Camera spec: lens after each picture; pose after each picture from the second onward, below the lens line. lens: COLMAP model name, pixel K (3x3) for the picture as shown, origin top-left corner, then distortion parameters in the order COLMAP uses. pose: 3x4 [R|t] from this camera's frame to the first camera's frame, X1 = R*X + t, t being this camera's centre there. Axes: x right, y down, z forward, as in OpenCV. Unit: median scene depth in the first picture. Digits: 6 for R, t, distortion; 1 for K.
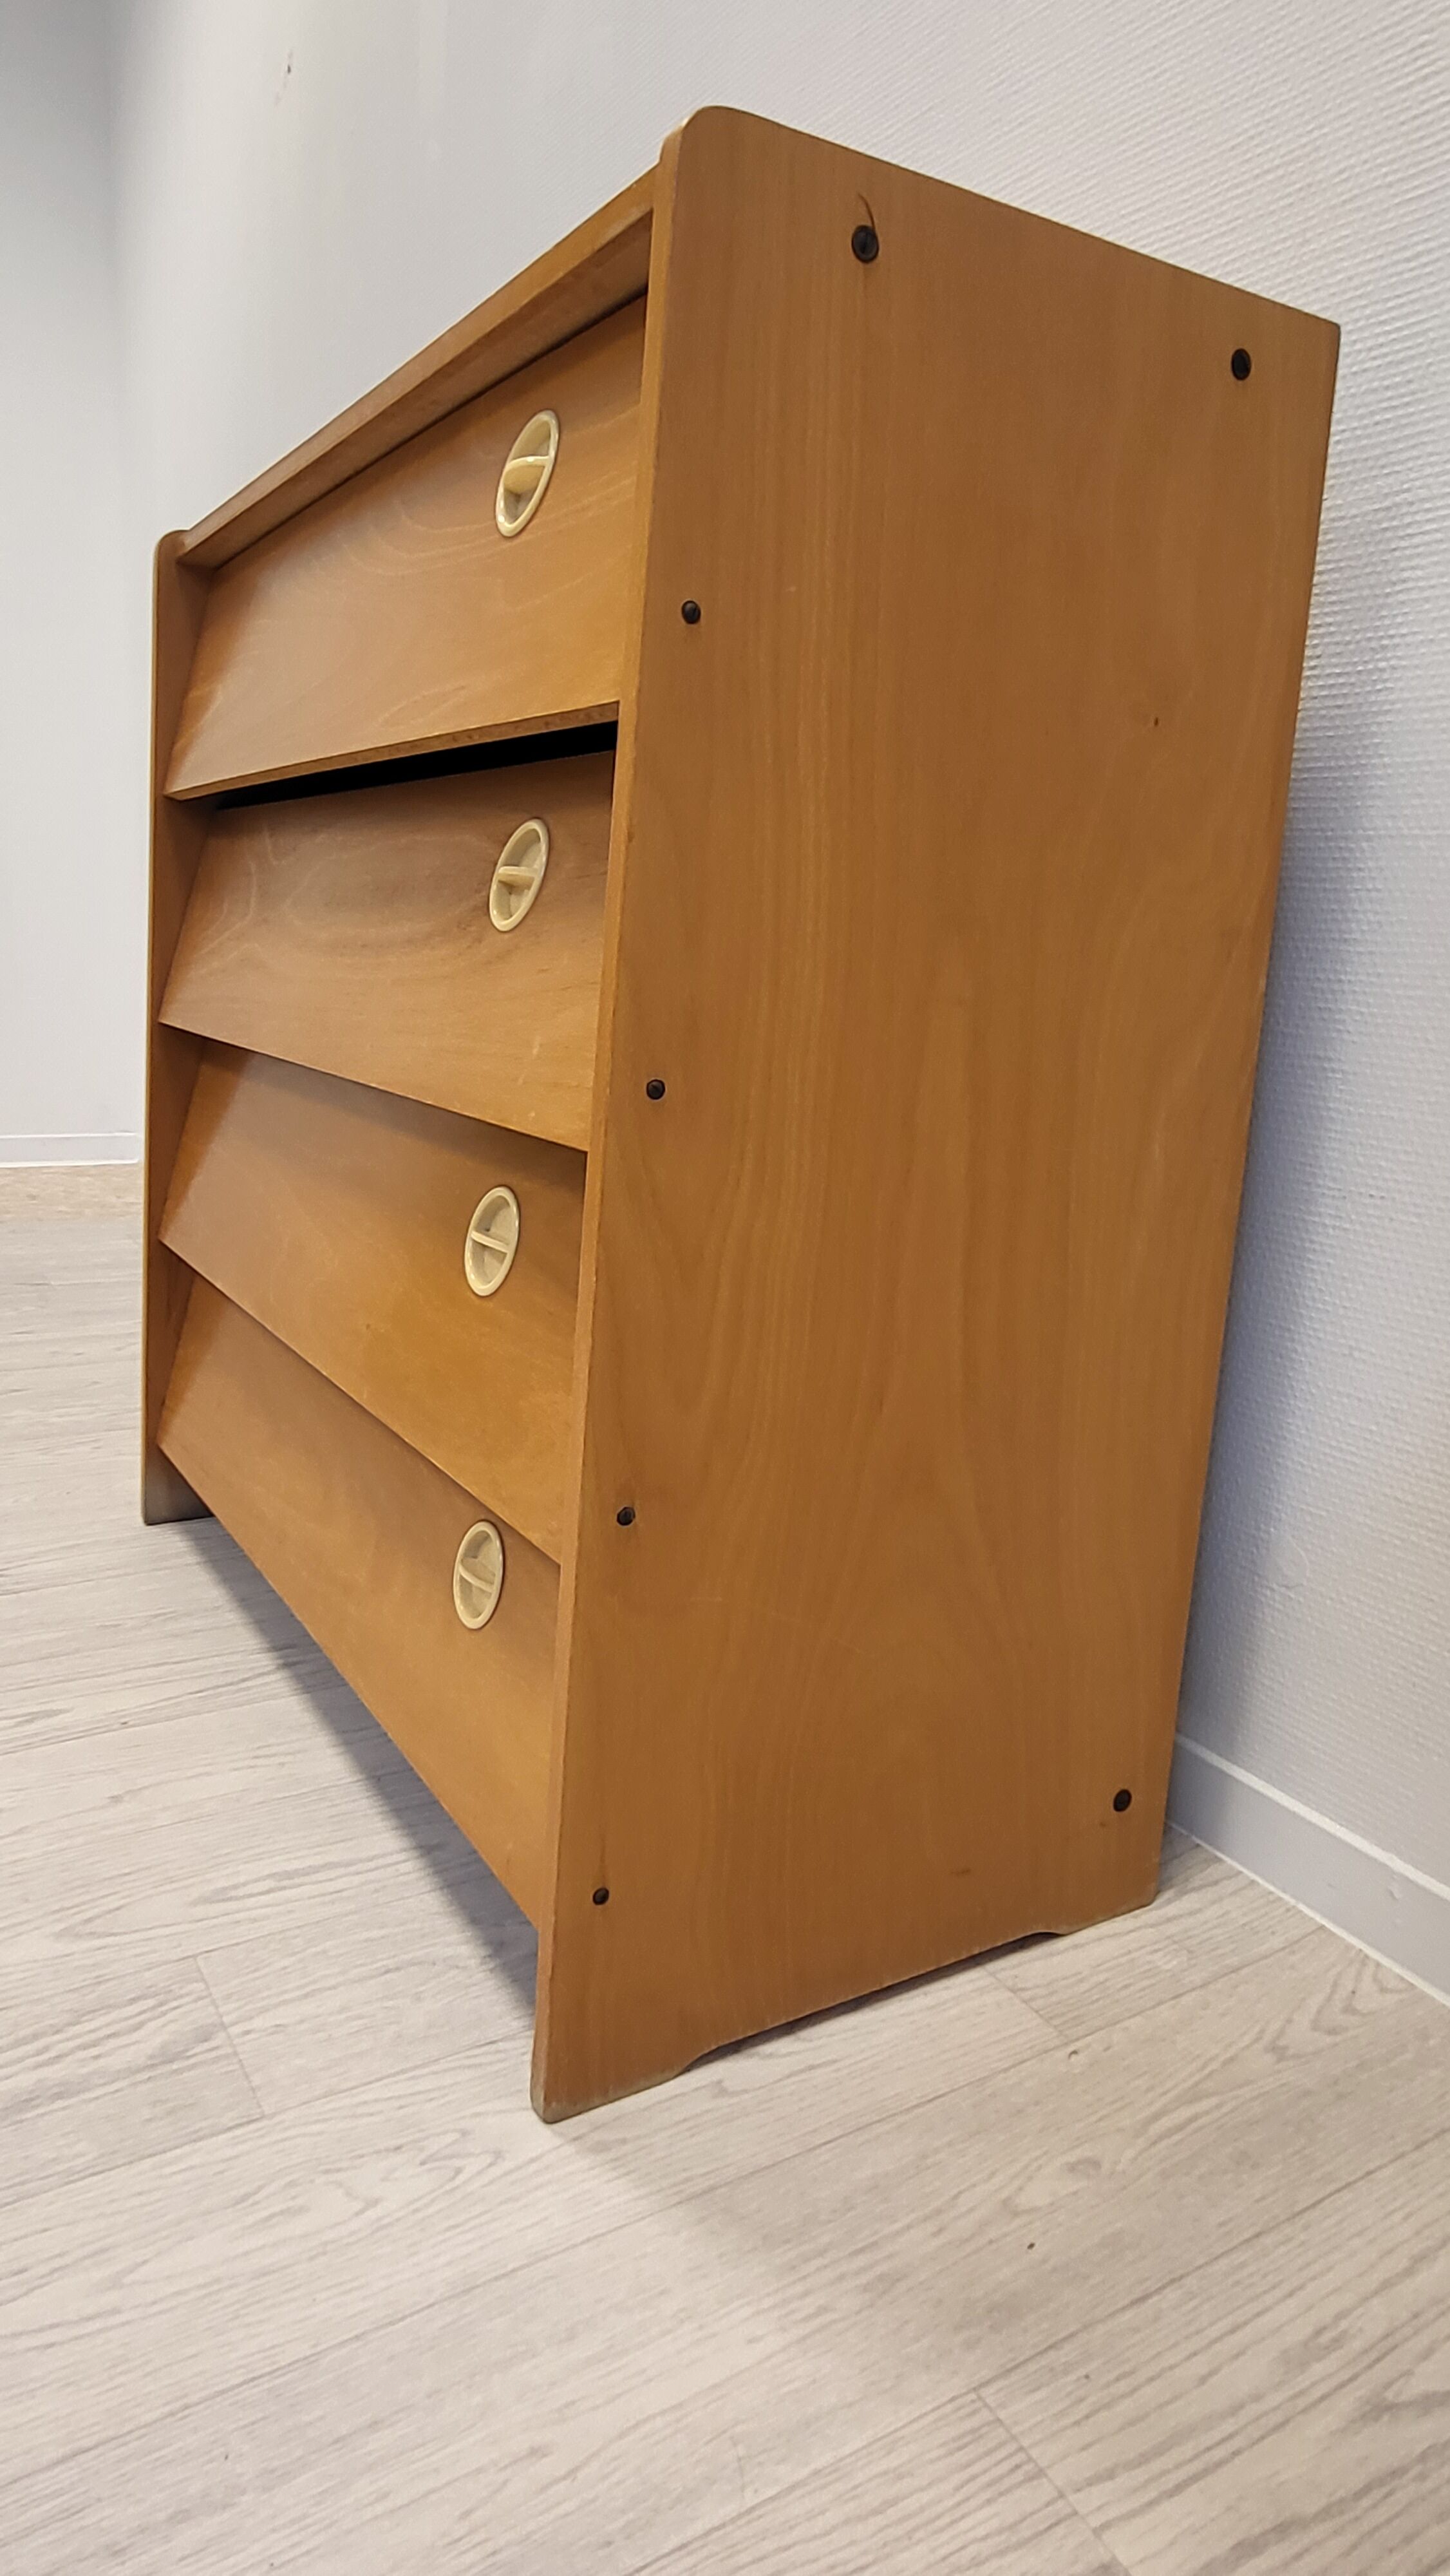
lens RADIAL K [[1613.1, 0, 713.7], [0, 1613.1, 1295.0], [0, 0, 1]] dist [0.019758, -0.012974]
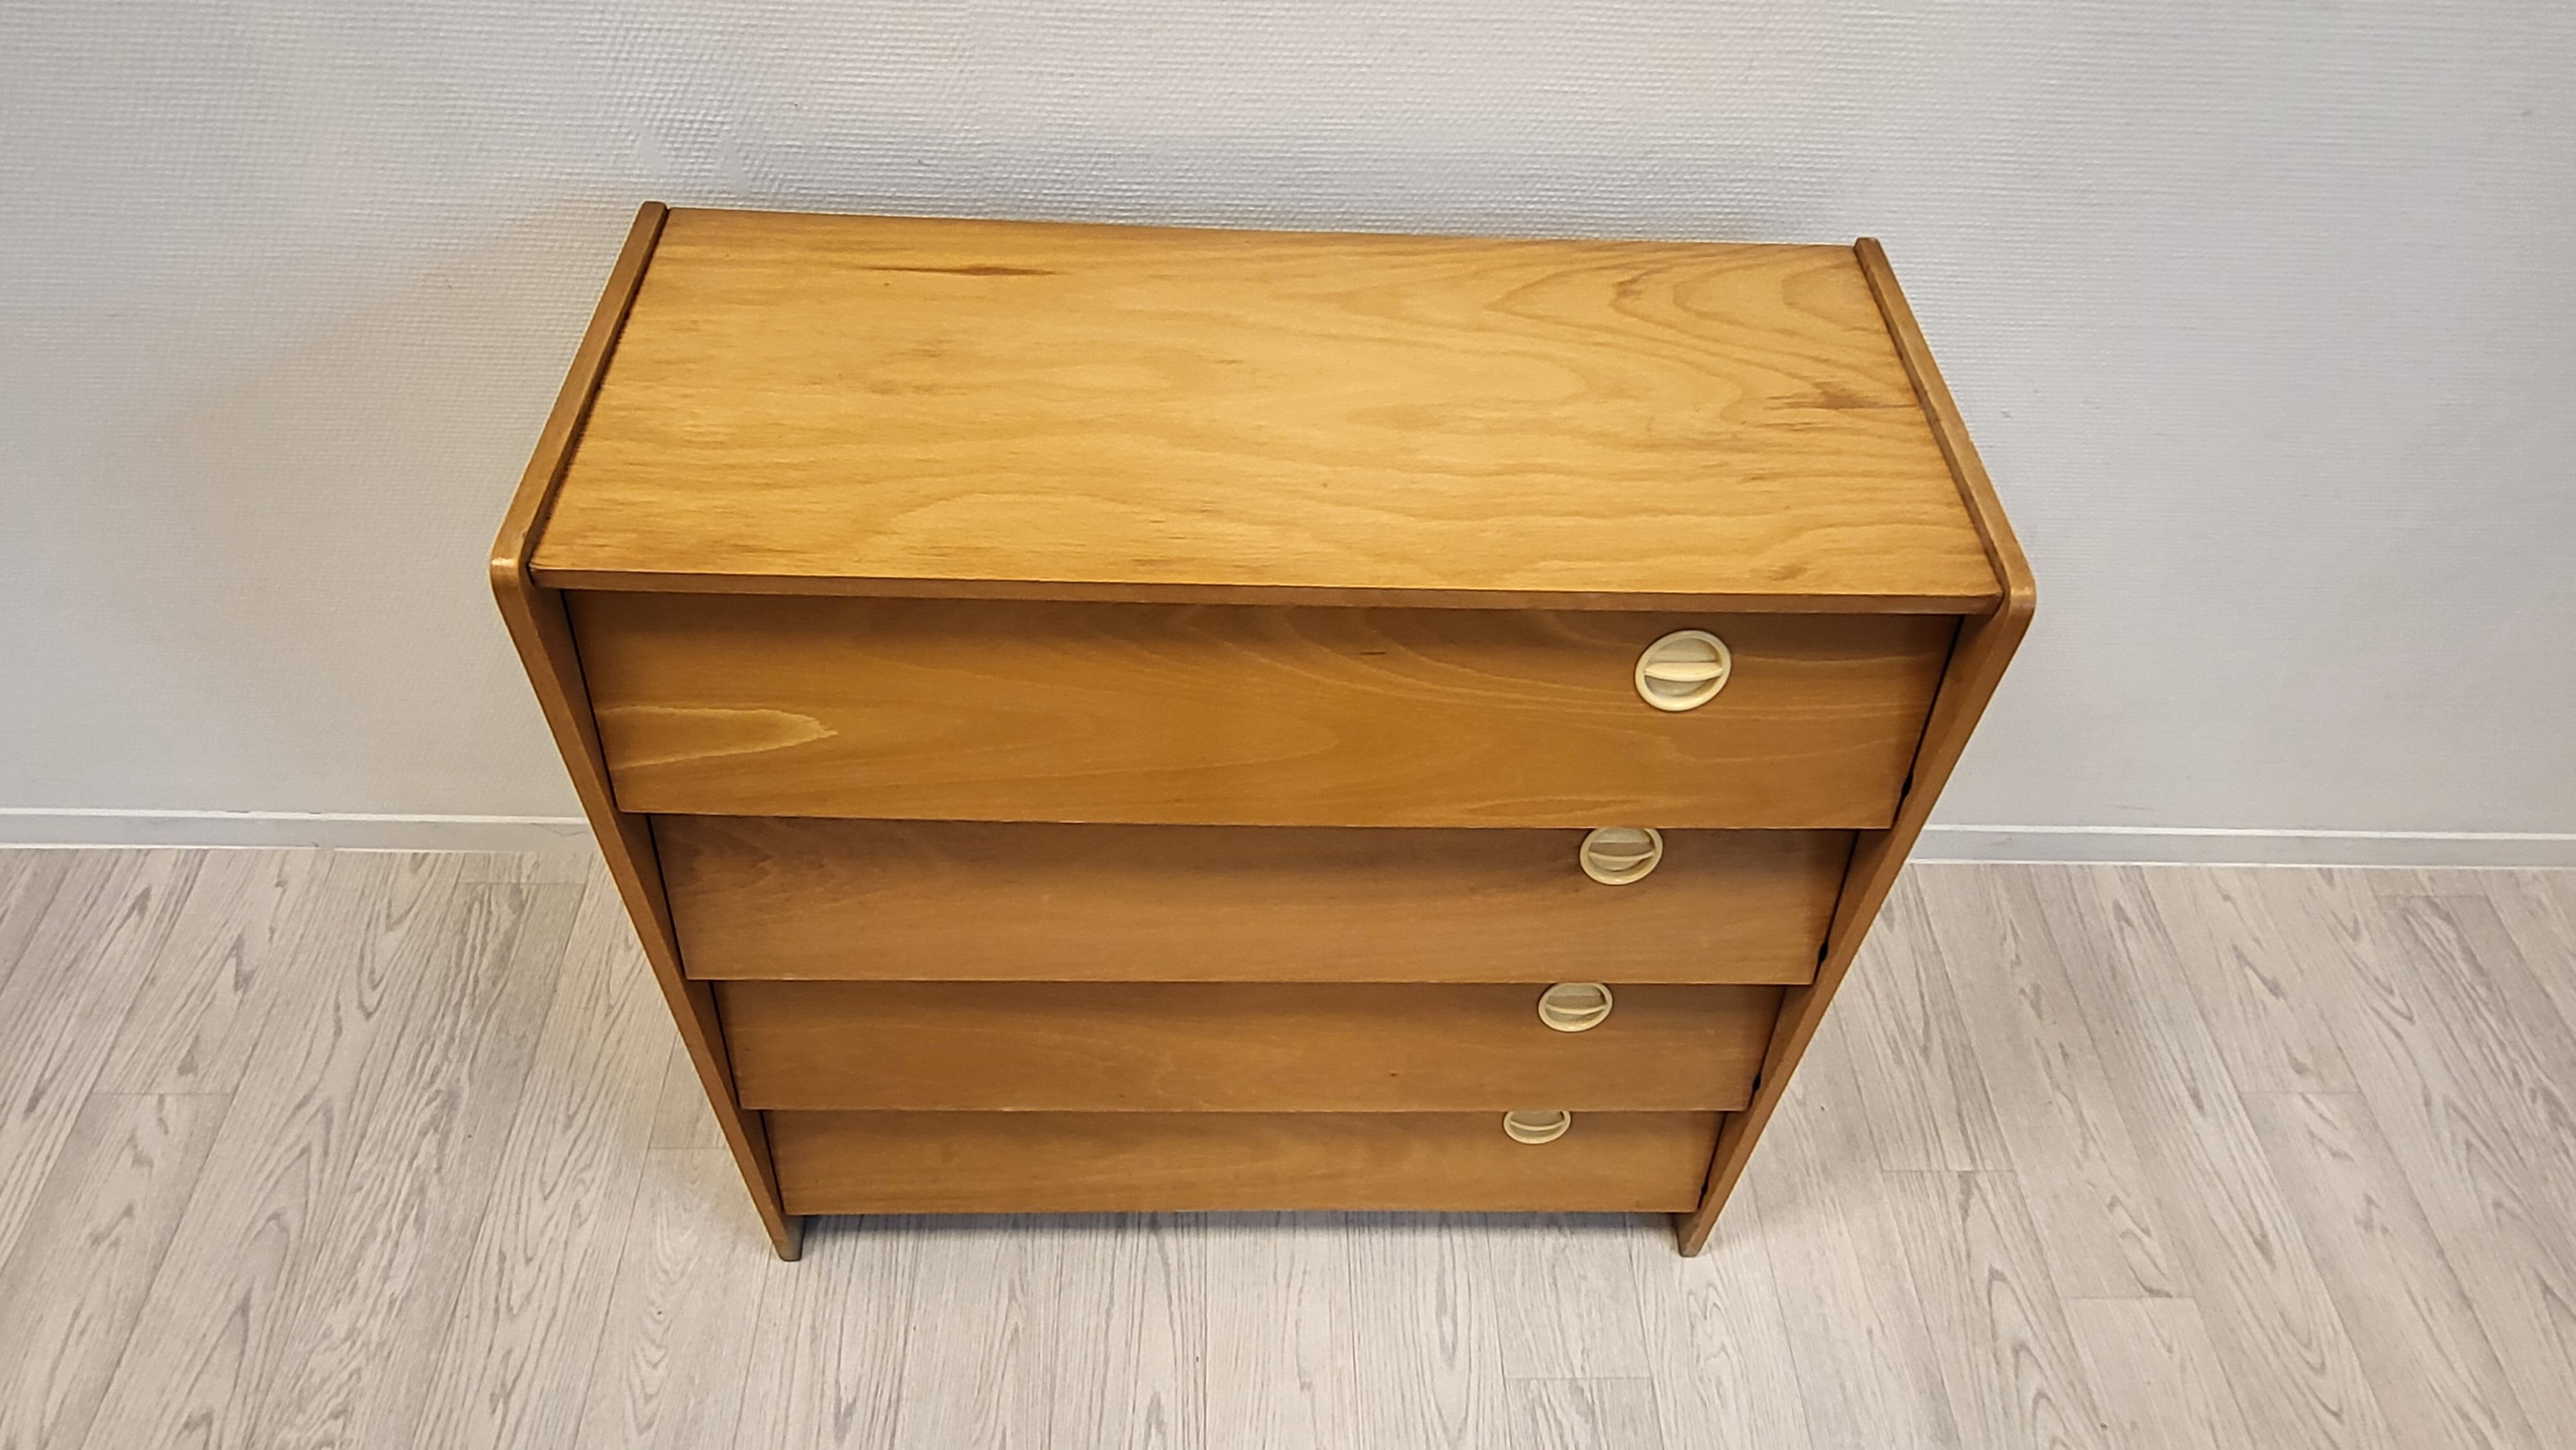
lens RADIAL K [[1613.1, 0, 1300.4], [0, 1613.1, 737.4], [0, 0, 1]] dist [0.019758, -0.012974]
pose [[0.490333, -0.675706, 0.550449, -1.054312], [0.159585, 0.690517, 0.705492, -1.493223], [-0.856800, -0.258083, 0.446416, 0.704445]]
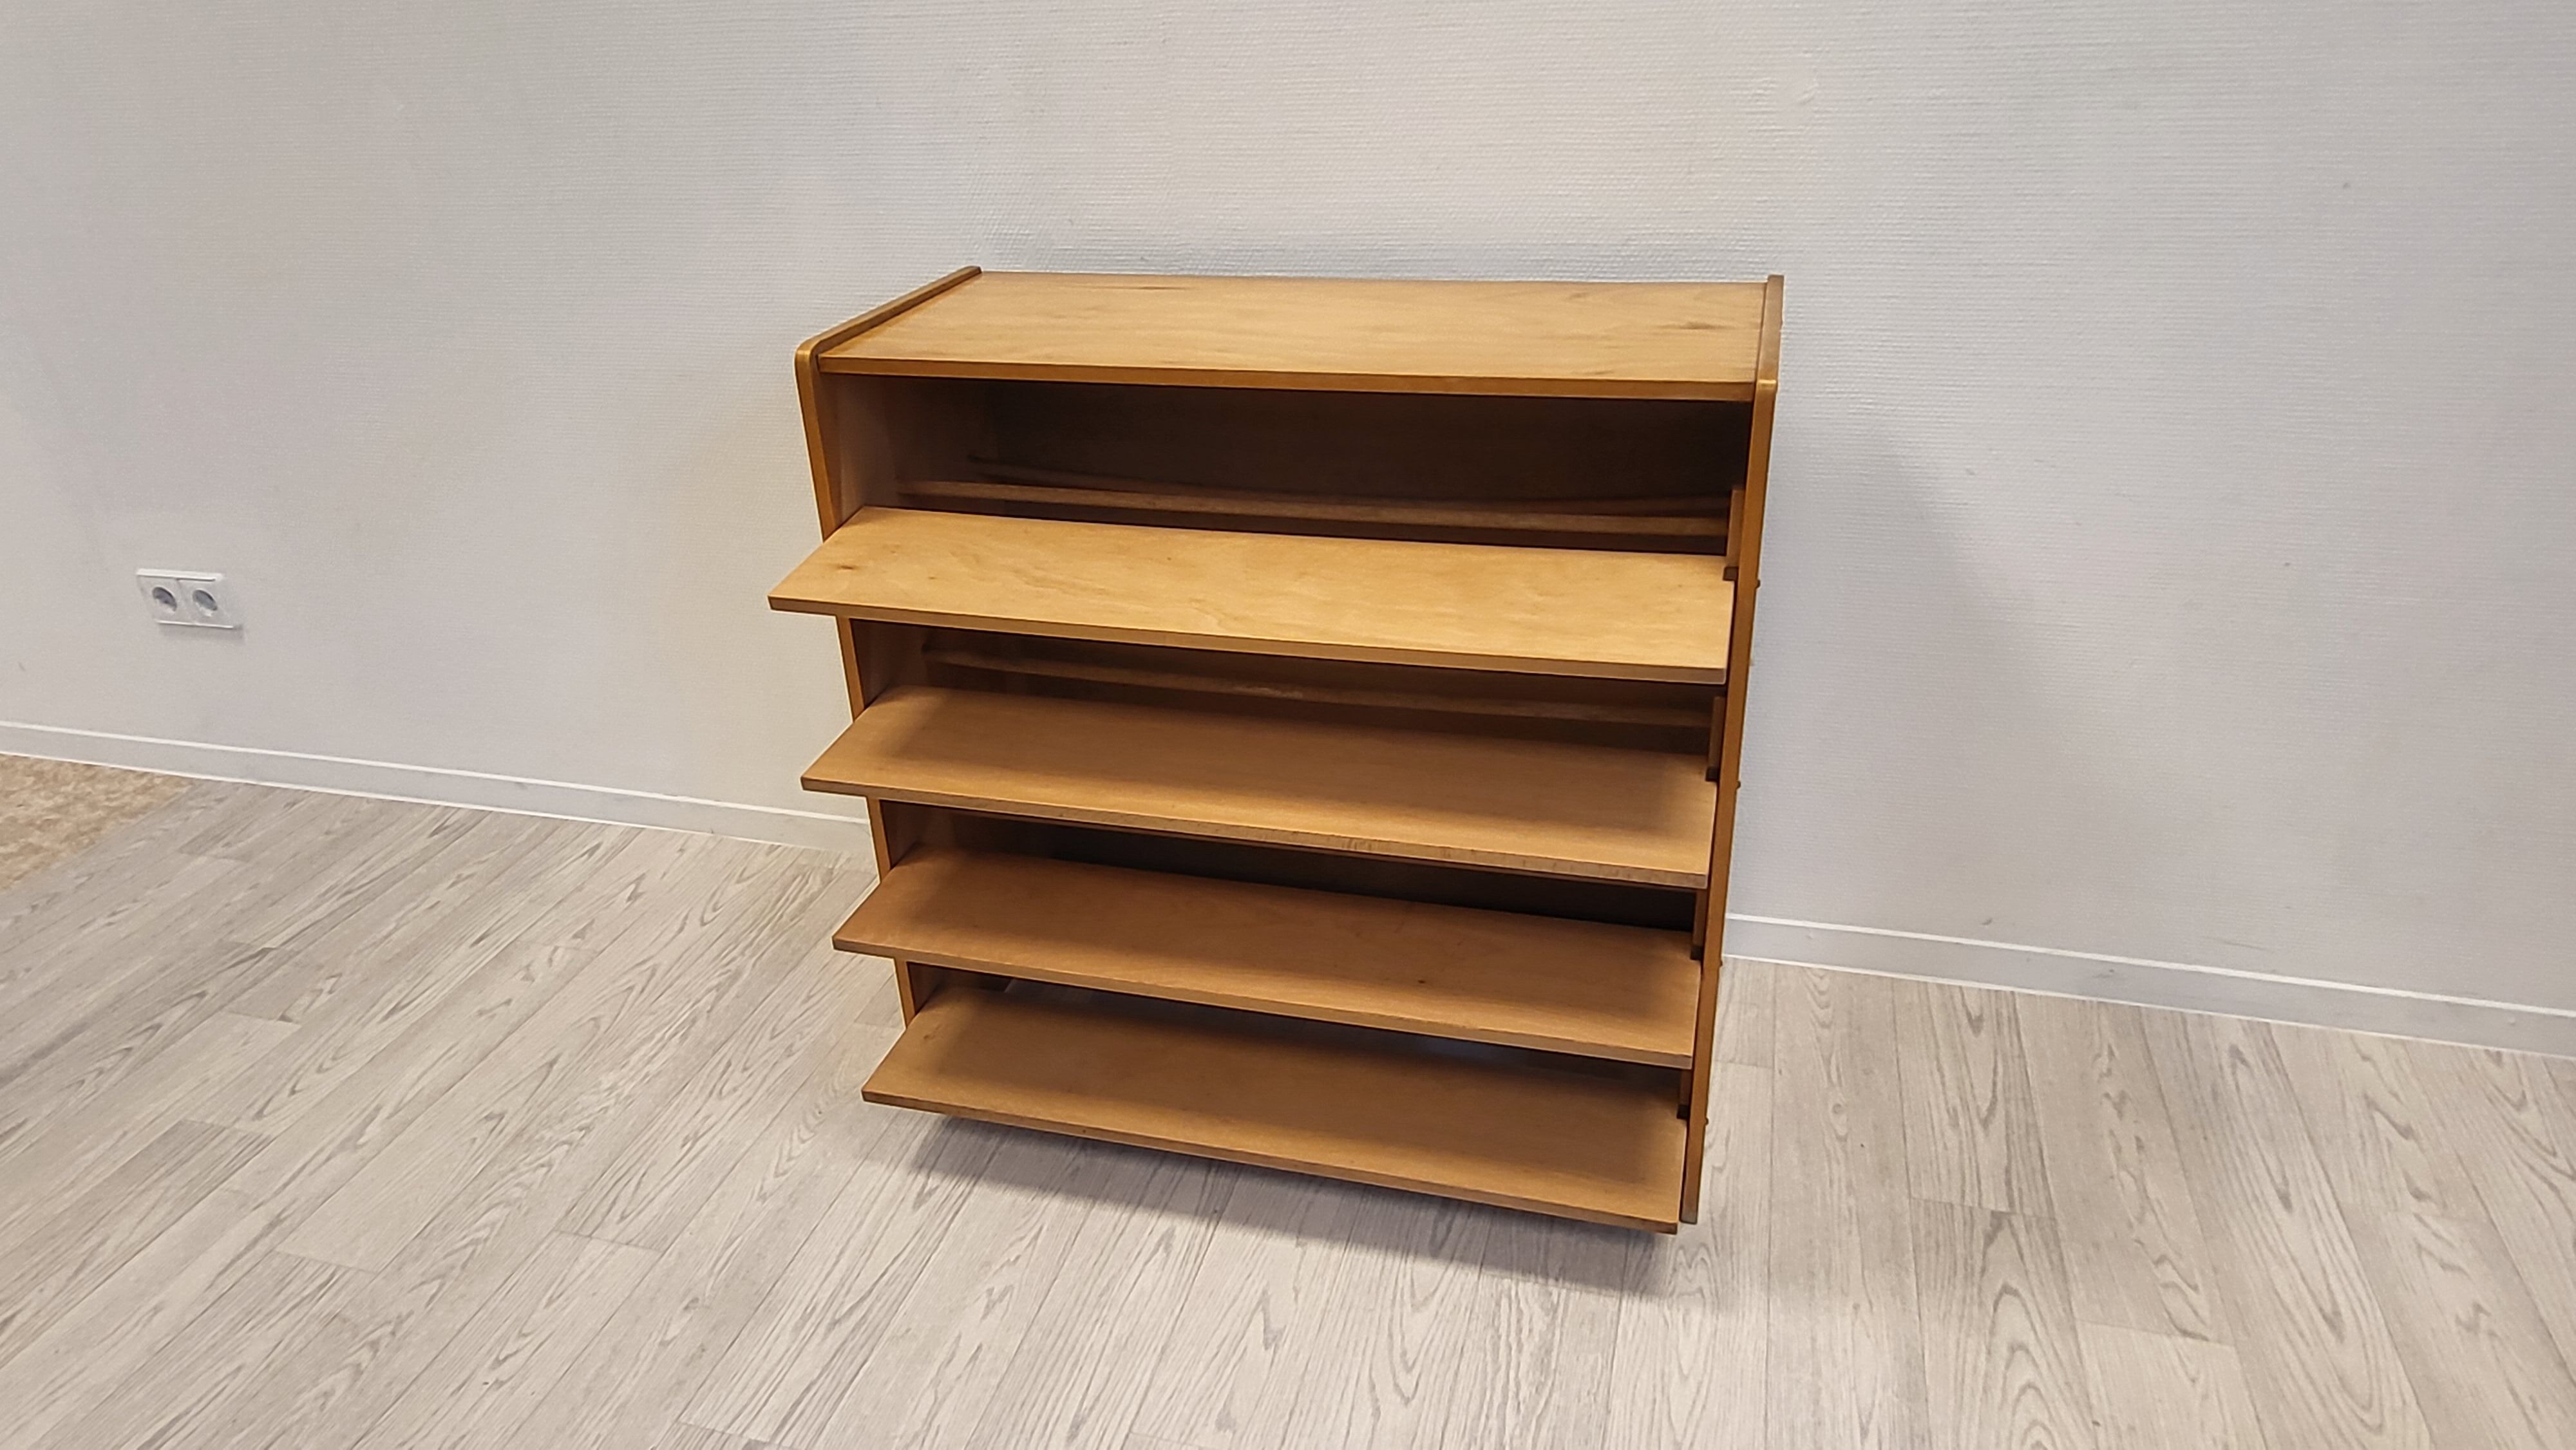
lens RADIAL K [[1613.1, 0, 1301.6], [0, 1613.1, 736.9], [0, 0, 1]] dist [0.019758, -0.012974]
pose [[0.719626, -0.386200, 0.577051, -1.496017], [0.223509, 0.915659, 0.334086, -0.926033], [-0.657405, -0.111441, 0.745251, -0.177622]]
